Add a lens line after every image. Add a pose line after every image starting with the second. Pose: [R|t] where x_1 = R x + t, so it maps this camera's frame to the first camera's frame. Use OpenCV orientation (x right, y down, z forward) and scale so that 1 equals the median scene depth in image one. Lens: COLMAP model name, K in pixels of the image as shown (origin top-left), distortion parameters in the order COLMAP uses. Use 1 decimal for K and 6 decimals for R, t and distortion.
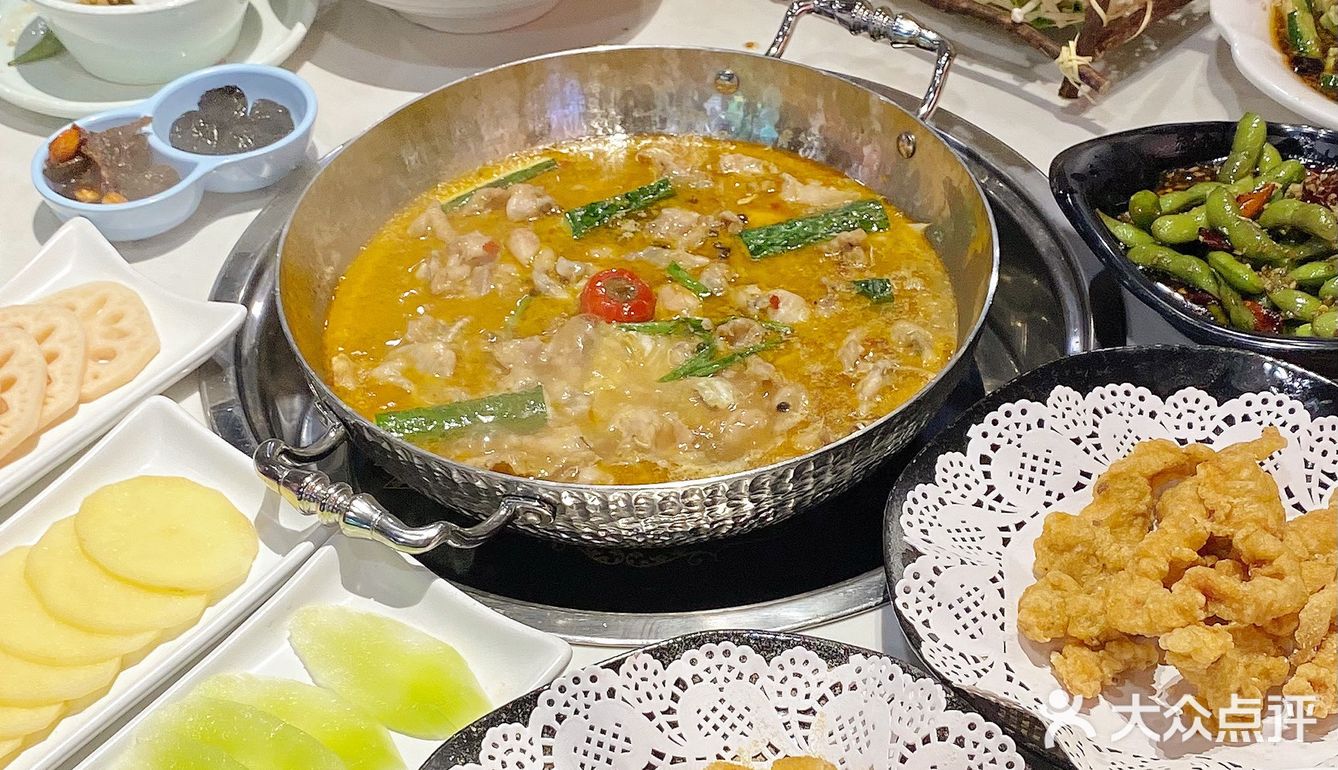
lens RADIAL K [[2321.8, 0, 669.1], [0, 2321.8, 384.5], [0, 0, 1]] dist [0.135545, 0.000000]
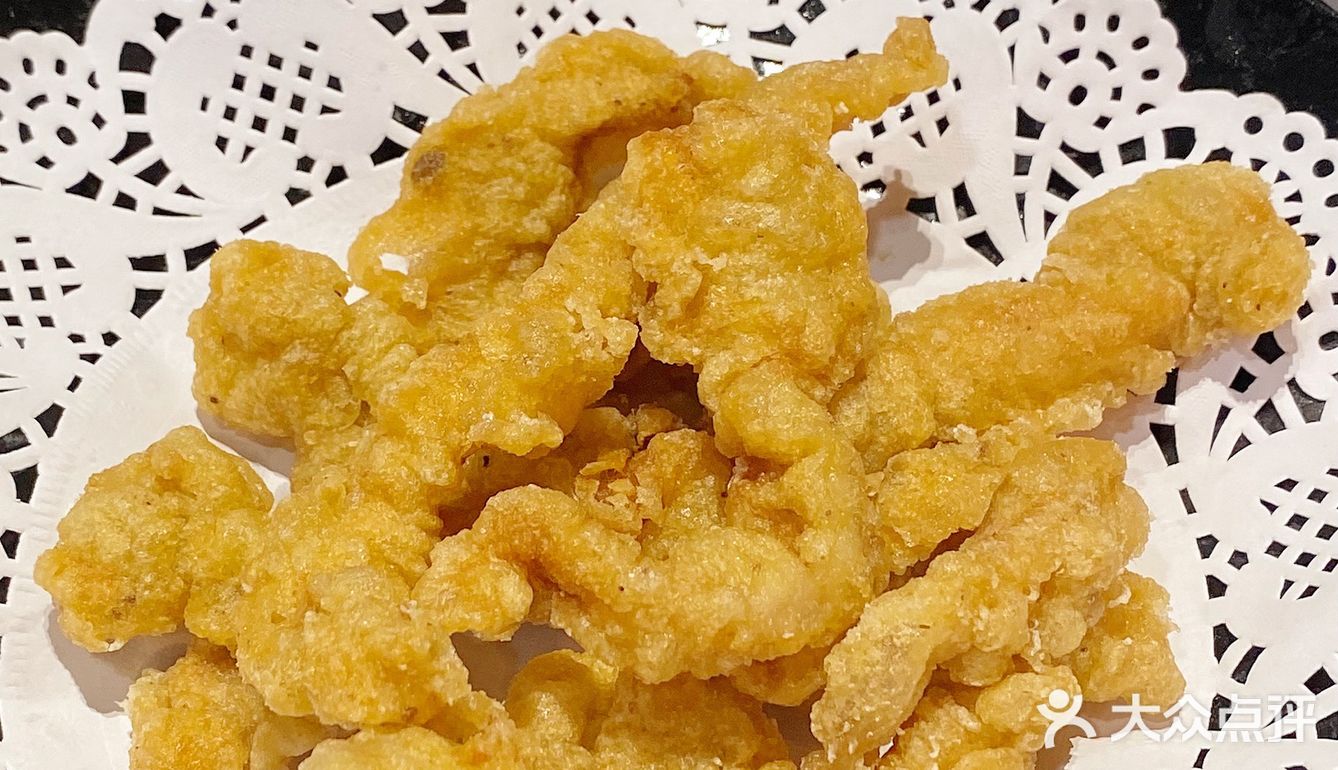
lens RADIAL K [[2321.8, 0, 668.8], [0, 2321.8, 384.5], [0, 0, 1]] dist [0.135545, 0.000000]
pose [[0.996651, 0.066932, -0.046972, 0.240430], [-0.052901, 0.965815, 0.253775, -0.015125], [0.062352, -0.250441, 0.966122, 0.651754]]
